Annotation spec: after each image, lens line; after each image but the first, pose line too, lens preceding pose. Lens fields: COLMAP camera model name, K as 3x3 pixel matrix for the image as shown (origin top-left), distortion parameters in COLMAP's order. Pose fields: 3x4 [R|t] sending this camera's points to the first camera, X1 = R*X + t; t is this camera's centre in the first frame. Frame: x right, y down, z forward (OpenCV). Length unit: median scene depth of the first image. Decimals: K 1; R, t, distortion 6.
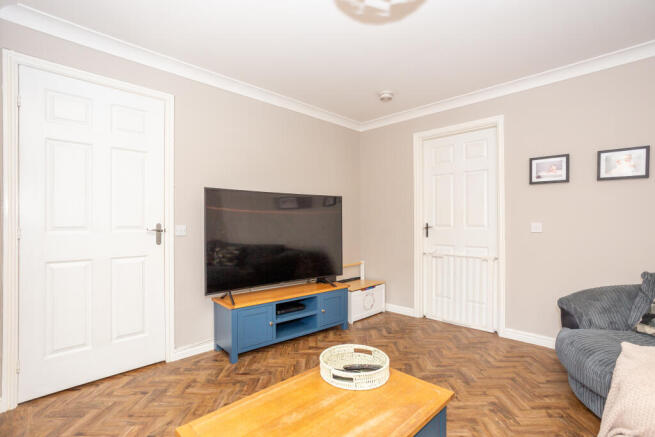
lens RADIAL K [[318.9, 0, 322.7], [0, 318.9, 219.2], [0, 0, 1]] dist [-0.042504, 0.027480]
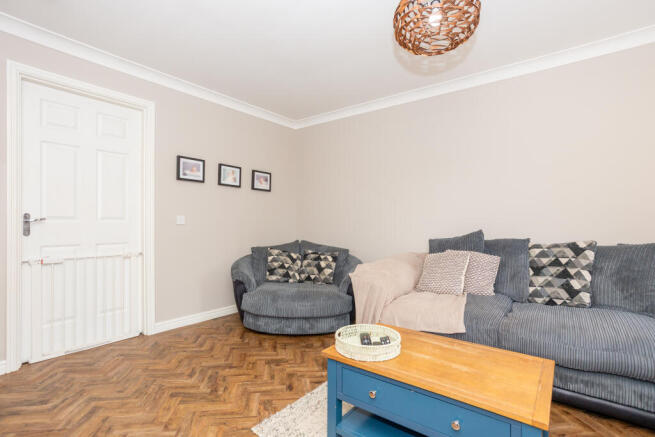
lens RADIAL K [[318.9, 0, 322.7], [0, 318.9, 219.2], [0, 0, 1]] dist [-0.042504, 0.027480]
pose [[-0.117957, 0.008724, 0.992980, -0.500873], [-0.008638, 0.999915, -0.009811, 0.032369], [-0.992981, -0.009735, -0.117872, 0.676920]]
